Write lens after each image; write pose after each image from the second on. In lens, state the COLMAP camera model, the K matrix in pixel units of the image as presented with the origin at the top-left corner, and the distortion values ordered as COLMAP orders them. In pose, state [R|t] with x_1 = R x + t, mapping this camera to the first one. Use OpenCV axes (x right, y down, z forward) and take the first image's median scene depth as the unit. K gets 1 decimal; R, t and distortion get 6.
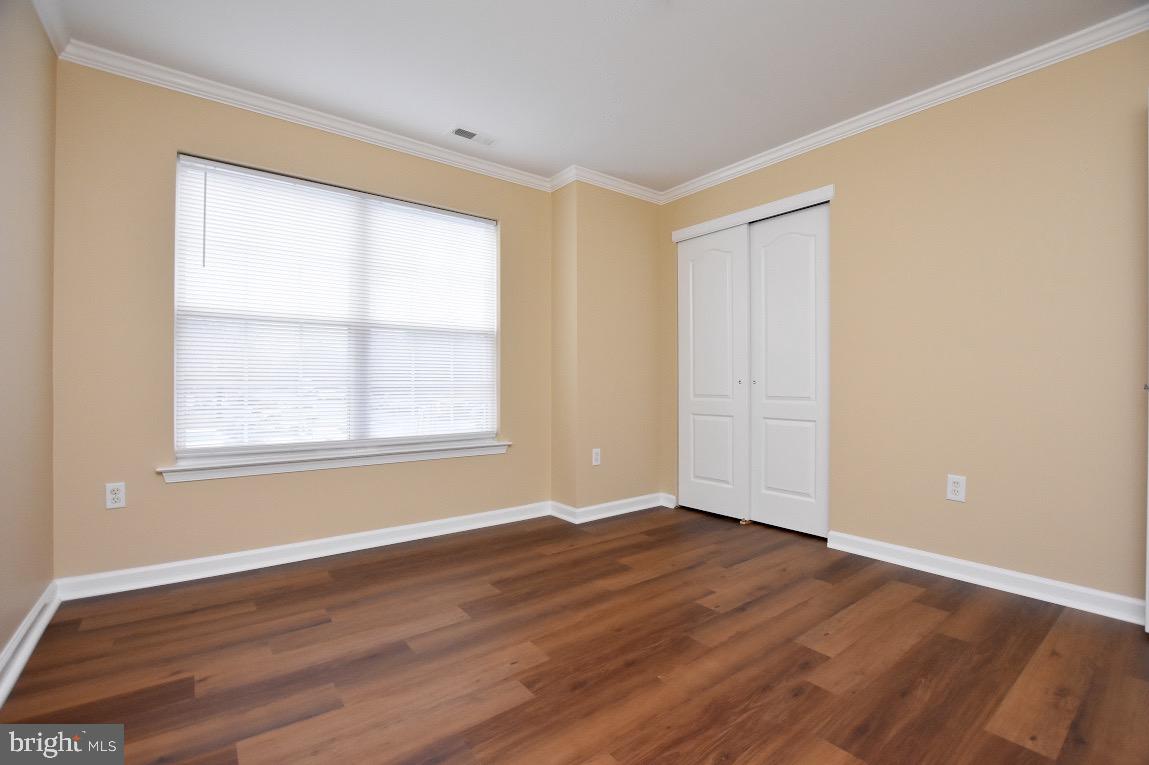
lens RADIAL K [[509.5, 0, 574.4], [0, 509.5, 385.5], [0, 0, 1]] dist [0.000311, 0.000078]
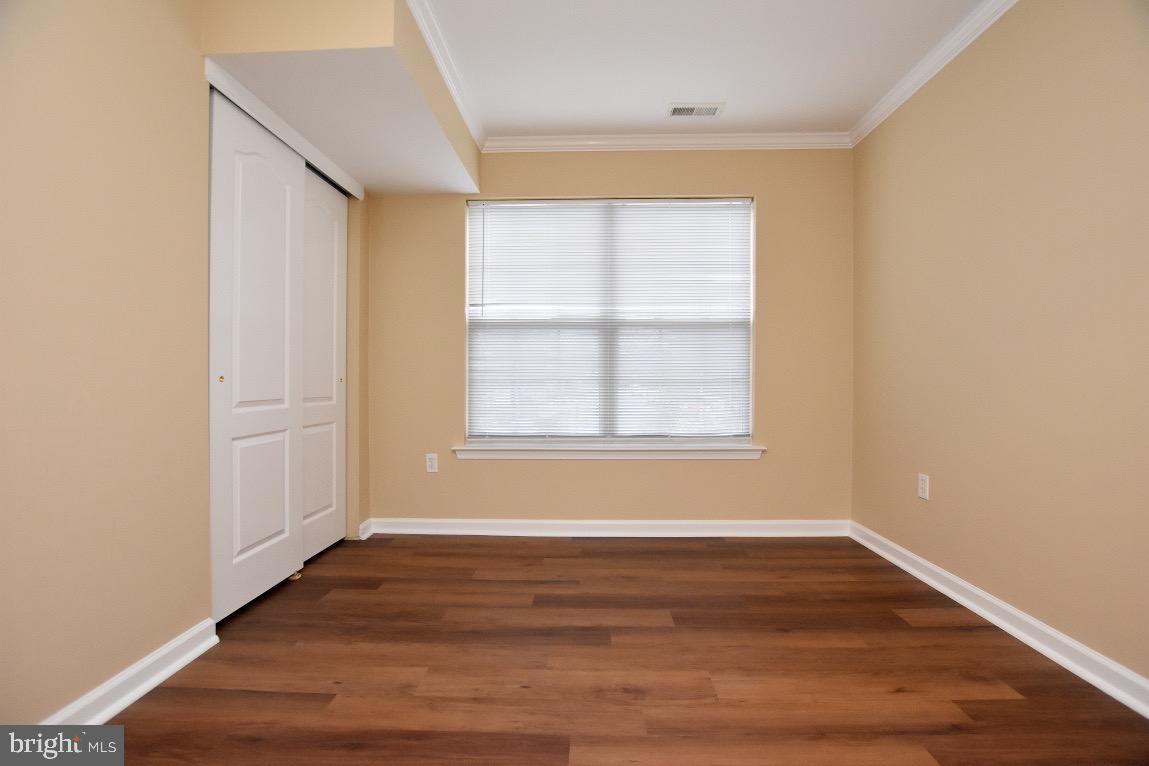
lens RADIAL K [[511.7, 0, 574.5], [0, 511.7, 383.0], [0, 0, 1]] dist [-0.027385, 0.000970]
pose [[0.784390, -0.004945, -0.620248, 0.181694], [0.006112, 0.999981, -0.000244, 0.003625], [0.620237, -0.003599, 0.784406, 0.127484]]
